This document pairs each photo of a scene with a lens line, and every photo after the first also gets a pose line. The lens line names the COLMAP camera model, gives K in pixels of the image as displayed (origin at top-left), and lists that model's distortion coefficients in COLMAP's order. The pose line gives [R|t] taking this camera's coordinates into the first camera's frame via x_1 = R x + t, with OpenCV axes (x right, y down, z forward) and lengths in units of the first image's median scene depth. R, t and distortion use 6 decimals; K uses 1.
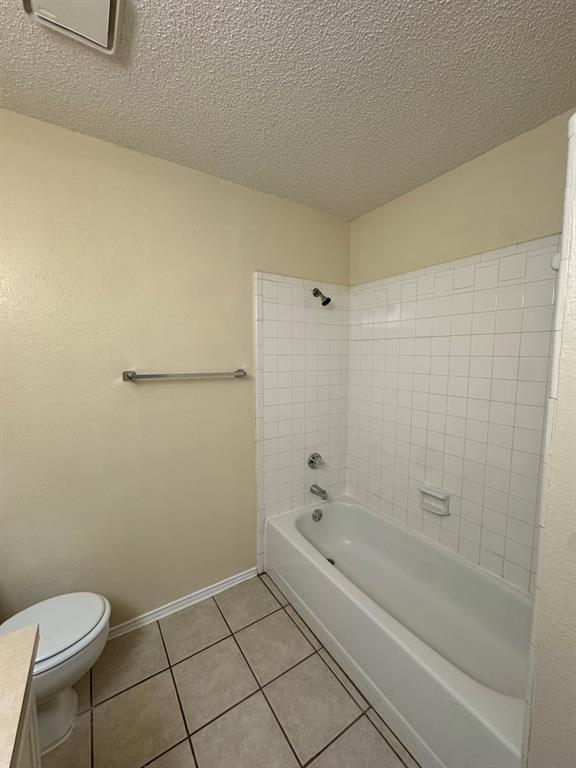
lens RADIAL K [[307.6, 0, 288.4], [0, 307.6, 382.6], [0, 0, 1]] dist [0.000925, 0.001138]
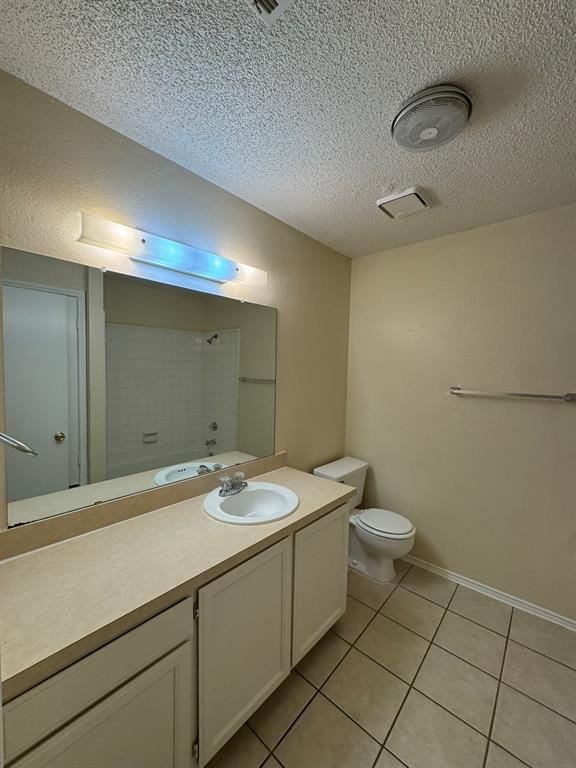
lens RADIAL K [[307.6, 0, 289.2], [0, 307.6, 381.1], [0, 0, 1]] dist [0.000925, 0.001138]
pose [[0.261580, 0.037019, -0.964472, 0.636439], [-0.108171, 0.994093, 0.008818, 0.007192], [0.959101, 0.102022, 0.264039, -0.095101]]
